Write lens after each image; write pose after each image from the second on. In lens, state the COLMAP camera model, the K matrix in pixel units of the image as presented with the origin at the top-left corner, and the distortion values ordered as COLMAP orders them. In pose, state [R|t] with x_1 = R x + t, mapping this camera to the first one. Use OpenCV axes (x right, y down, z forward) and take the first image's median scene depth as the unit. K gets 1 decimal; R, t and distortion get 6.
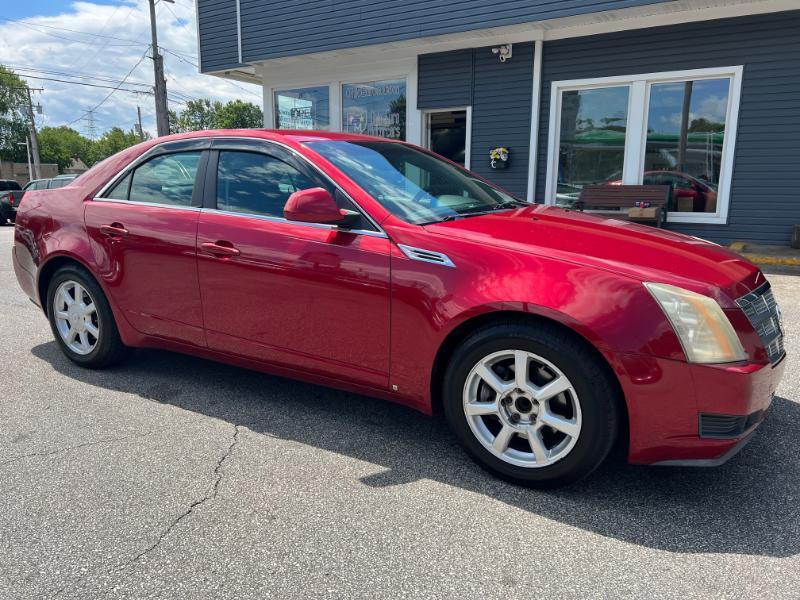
lens RADIAL K [[594.1, 0, 400.8], [0, 594.1, 295.9], [0, 0, 1]] dist [0.040108, -0.047858]
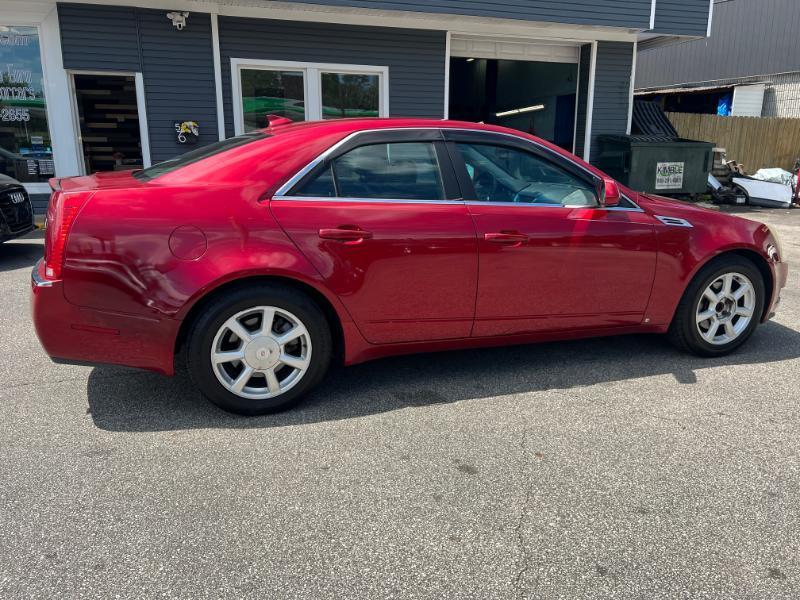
lens RADIAL K [[586.4, 0, 397.5], [0, 586.4, 289.8], [0, 0, 1]] dist [0.040166, -0.045947]
pose [[0.652028, -0.172296, 0.738359, -1.104084], [0.140520, 0.984427, 0.105626, -0.112663], [-0.745059, 0.034883, 0.666085, 0.409278]]
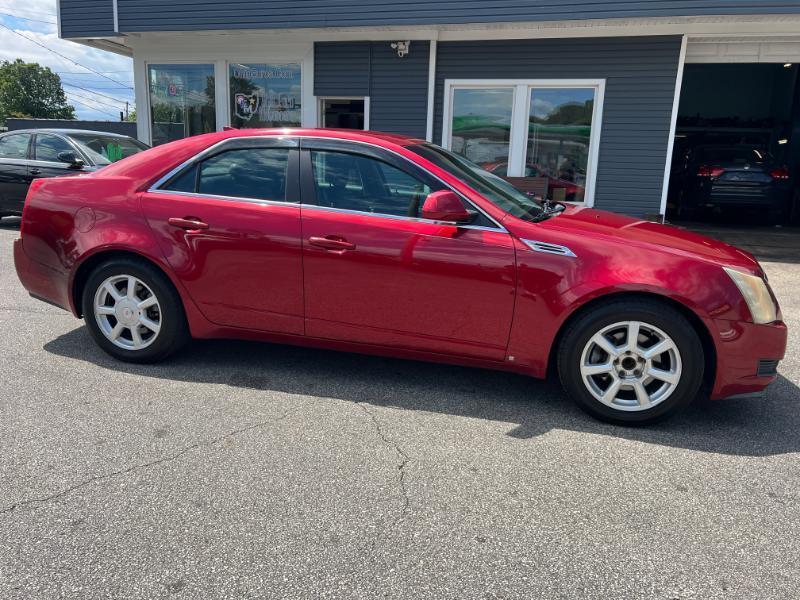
lens RADIAL K [[588.4, 0, 402.3], [0, 588.4, 291.3], [0, 0, 1]] dist [0.041036, -0.047065]
pose [[0.956189, -0.033328, 0.290846, -0.446505], [0.025737, 0.999222, 0.029887, -0.017088], [-0.291616, -0.021092, 0.956303, -0.055334]]
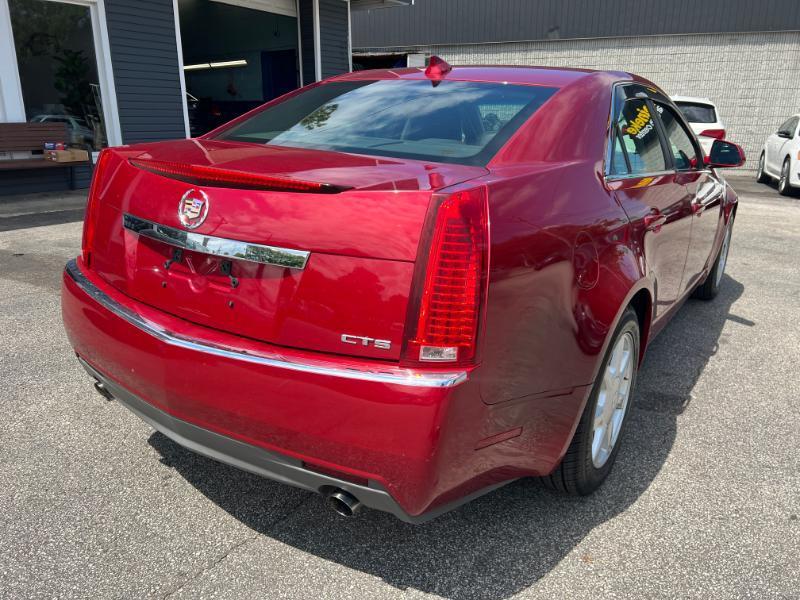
lens RADIAL K [[599.6, 0, 400.0], [0, 599.6, 300.0], [0, 0, 1]] dist [-0.013637, -0.007550]
pose [[0.062933, -0.291963, 0.954357, -1.180393], [0.175349, 0.944612, 0.277418, -0.261498], [-0.982493, 0.149887, 0.110643, 1.261873]]
